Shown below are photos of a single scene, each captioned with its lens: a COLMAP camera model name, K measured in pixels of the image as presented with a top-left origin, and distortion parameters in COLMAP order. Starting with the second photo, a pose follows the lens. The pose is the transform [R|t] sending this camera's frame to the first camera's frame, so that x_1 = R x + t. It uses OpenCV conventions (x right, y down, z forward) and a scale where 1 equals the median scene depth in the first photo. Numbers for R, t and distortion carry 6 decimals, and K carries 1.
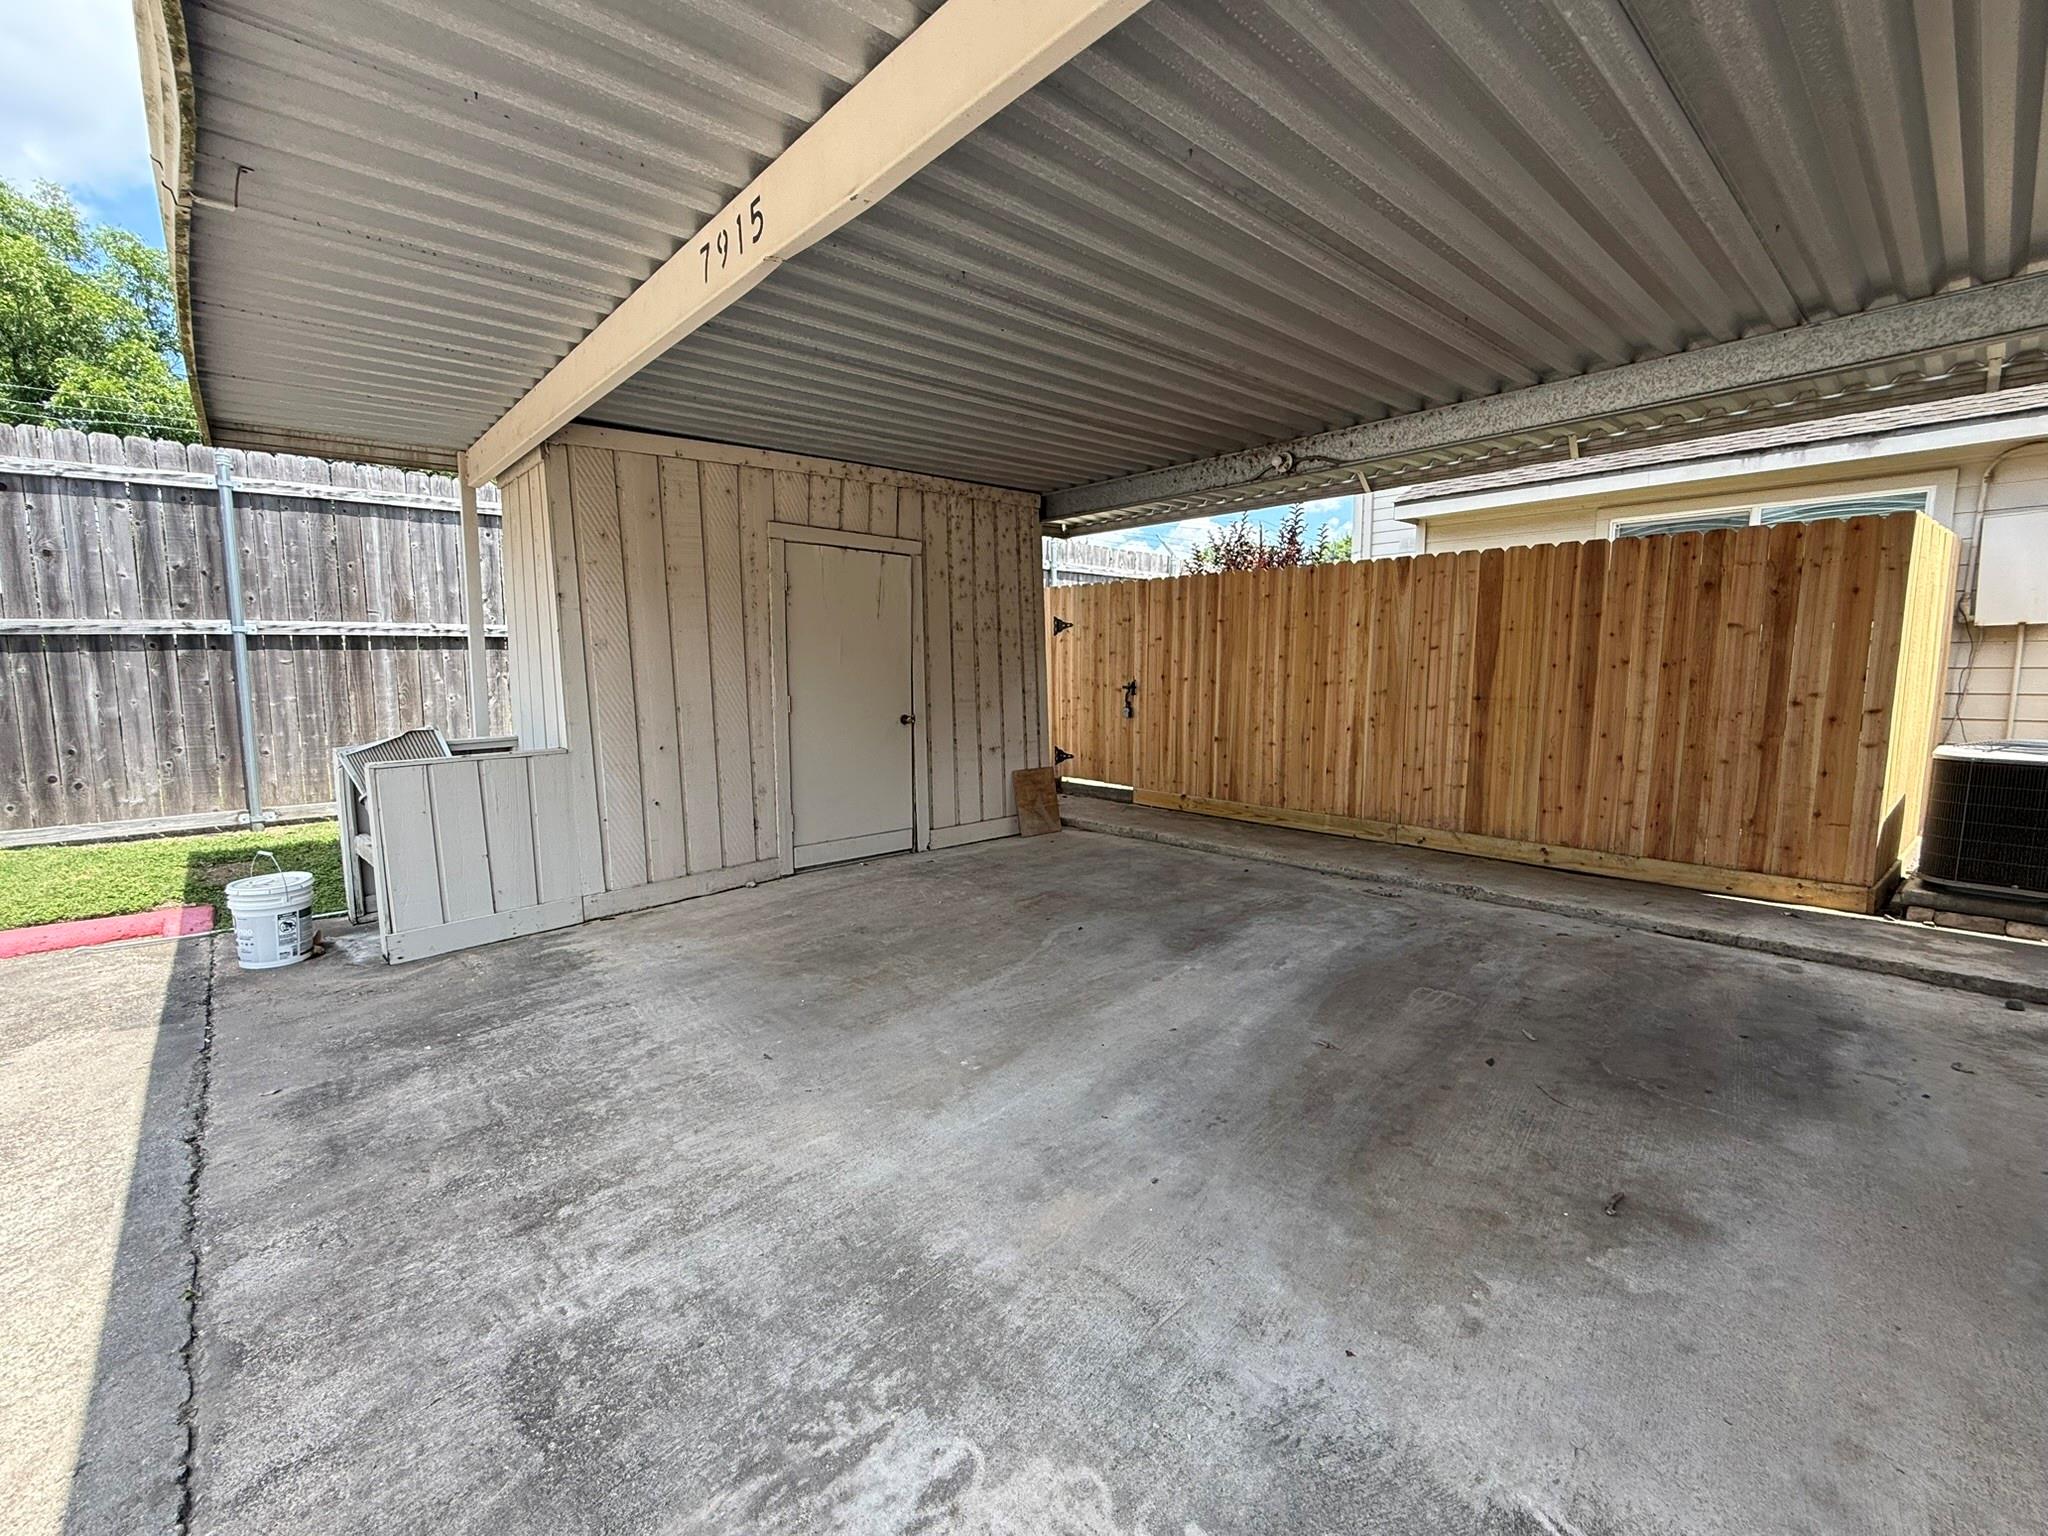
lens RADIAL K [[866.0, 0, 1023.4], [0, 866.0, 761.9], [0, 0, 1]] dist [-0.002432, -0.000263]
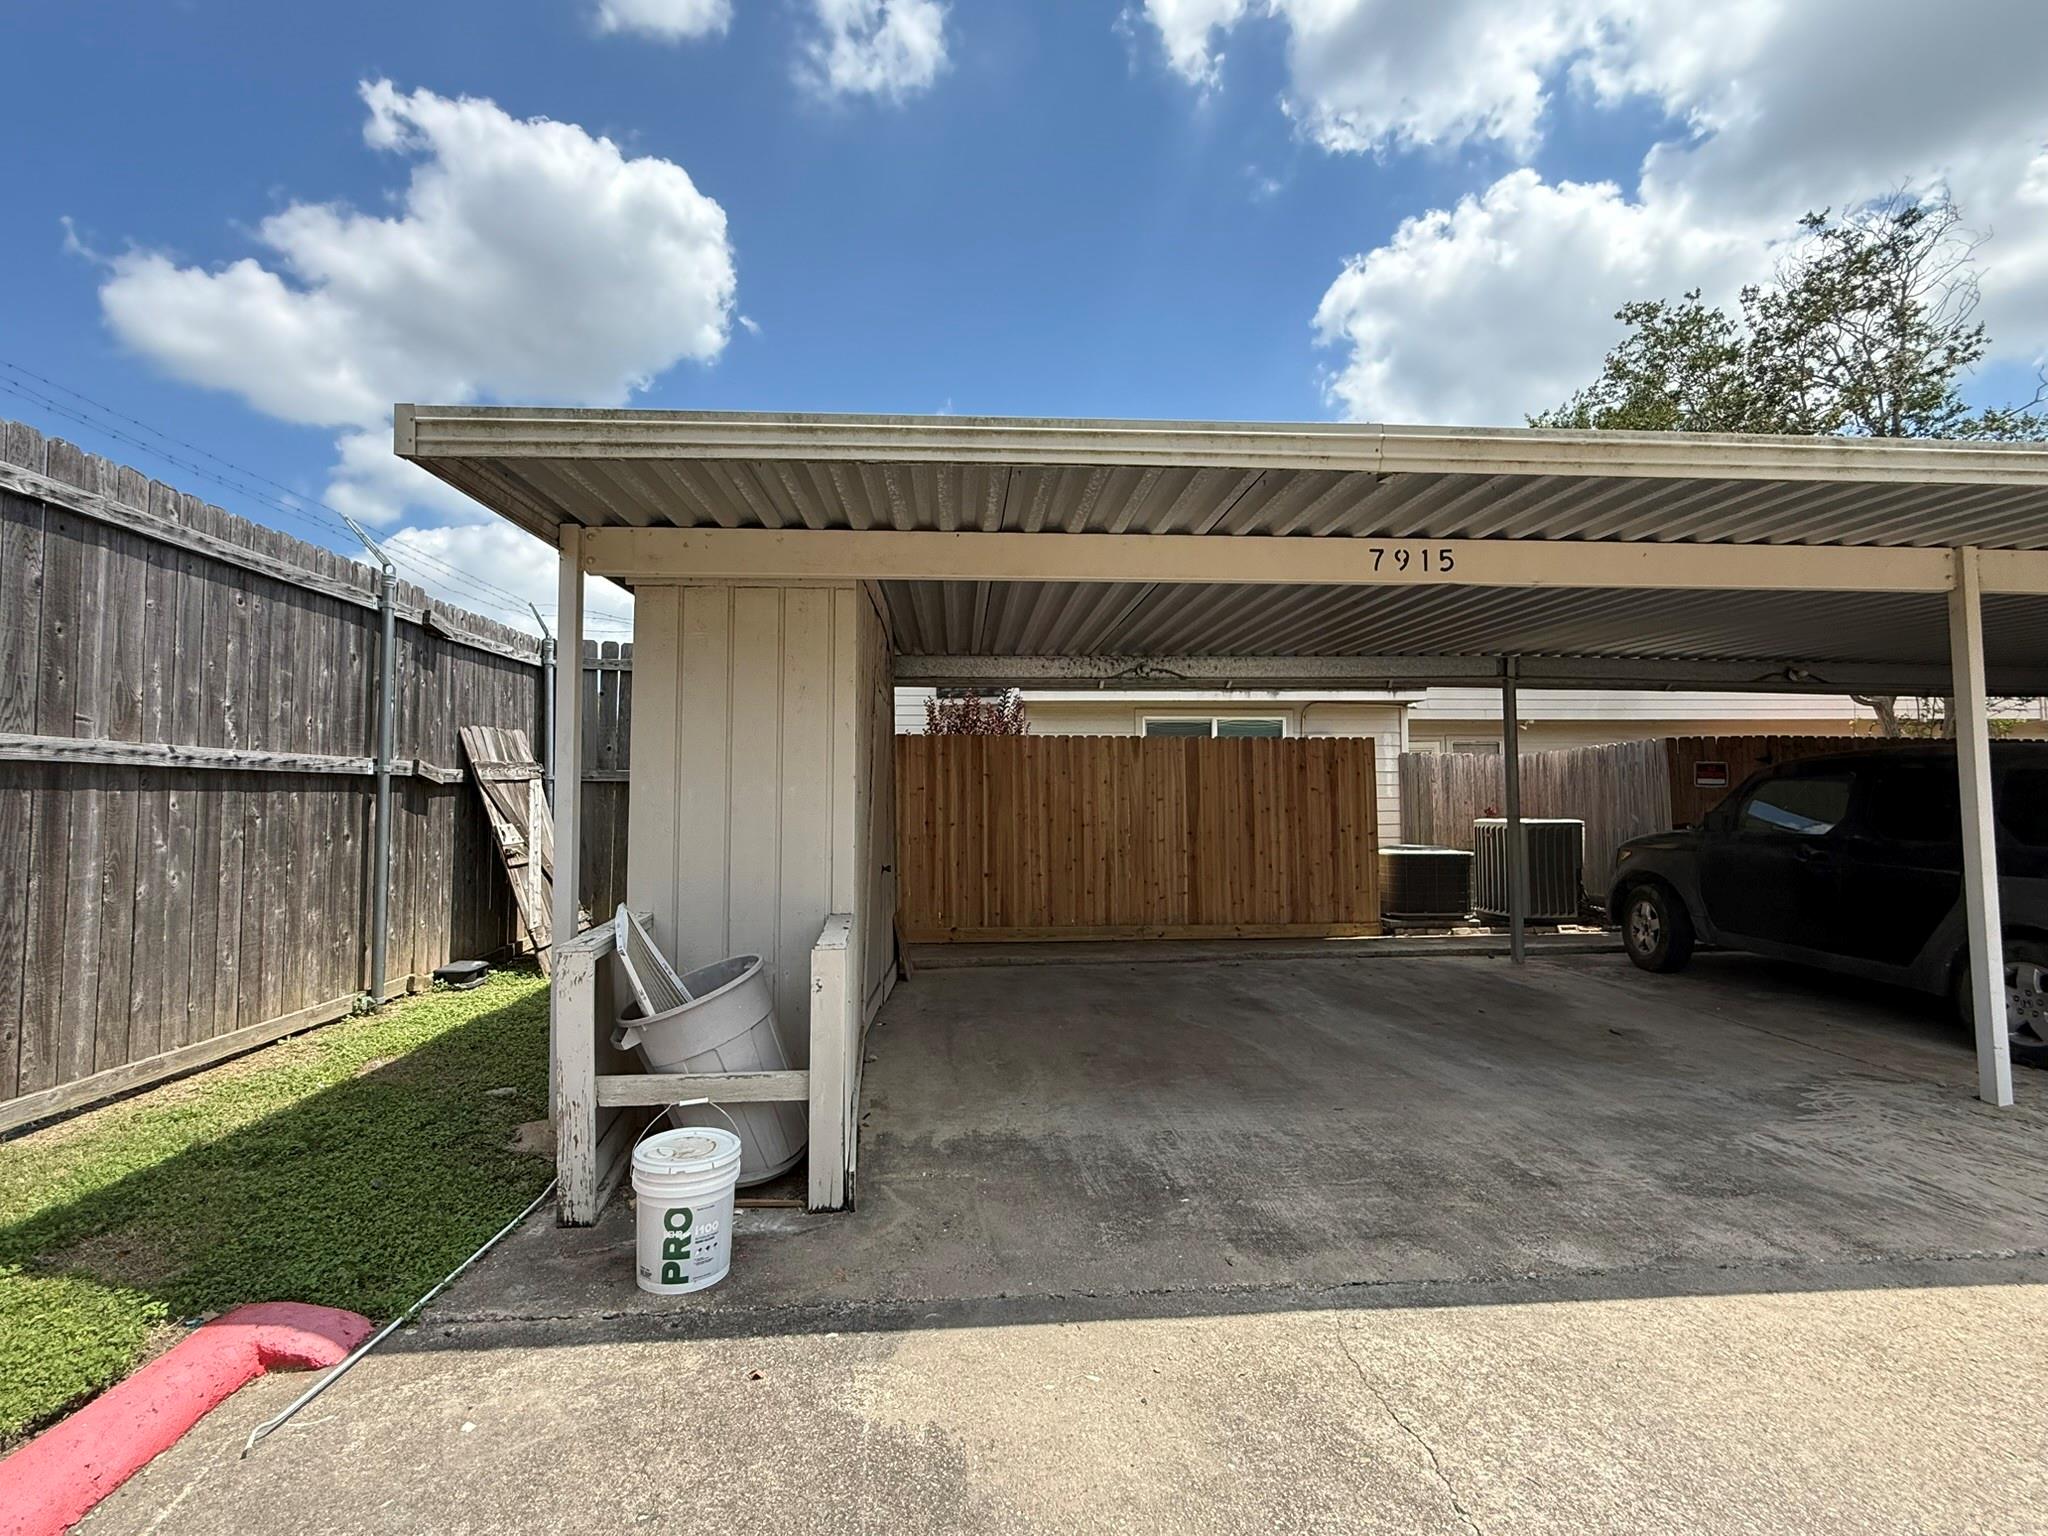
lens RADIAL K [[917.0, 0, 1021.6], [0, 917.0, 767.8], [0, 0, 1]] dist [-0.001432, 0.000330]
pose [[0.617443, 0.032980, 0.785924, -0.944521], [0.090650, 0.989481, -0.112740, -0.033696], [-0.781375, 0.140854, 0.607959, 0.250935]]
